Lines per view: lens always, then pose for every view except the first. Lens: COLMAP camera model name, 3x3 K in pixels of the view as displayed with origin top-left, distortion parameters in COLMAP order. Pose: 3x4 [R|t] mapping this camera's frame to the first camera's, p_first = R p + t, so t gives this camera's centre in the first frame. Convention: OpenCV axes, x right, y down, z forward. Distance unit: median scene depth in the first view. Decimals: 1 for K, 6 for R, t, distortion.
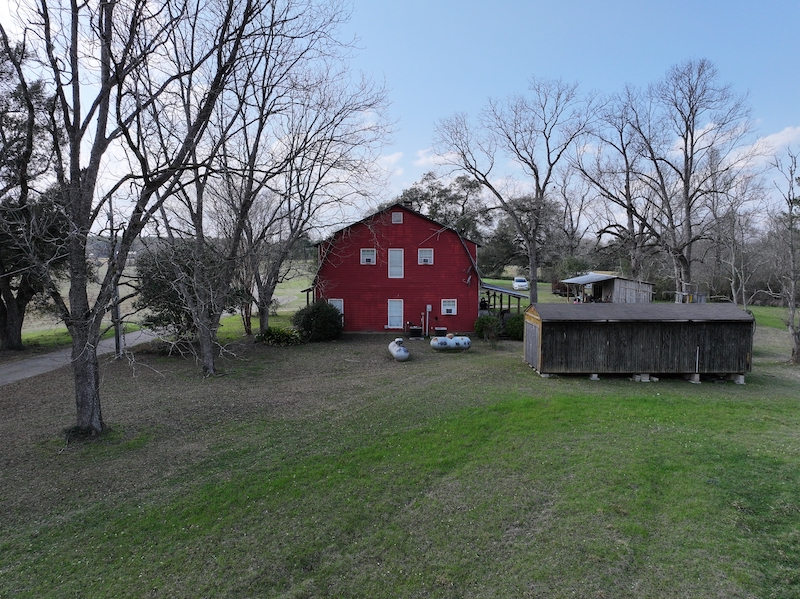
lens RADIAL K [[549.6, 0, 399.8], [0, 549.6, 299.0], [0, 0, 1]] dist [0.005742, 0.019692]
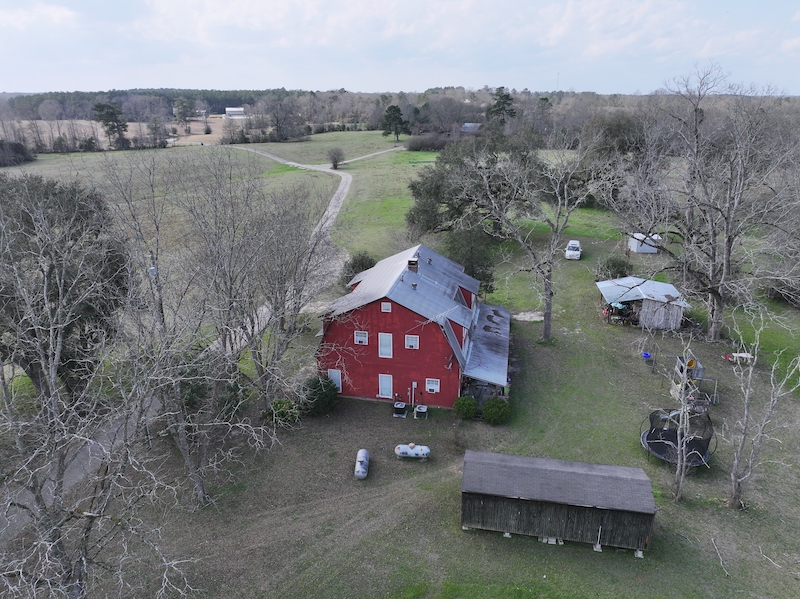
lens RADIAL K [[549.6, 0, 396.2], [0, 549.6, 303.3], [0, 0, 1]] dist [0.005742, 0.019692]
pose [[0.981554, 0.059637, -0.181648, 0.210084], [-0.008375, 0.962605, 0.270779, -0.446471], [0.191004, -0.264263, 0.945348, -0.017824]]
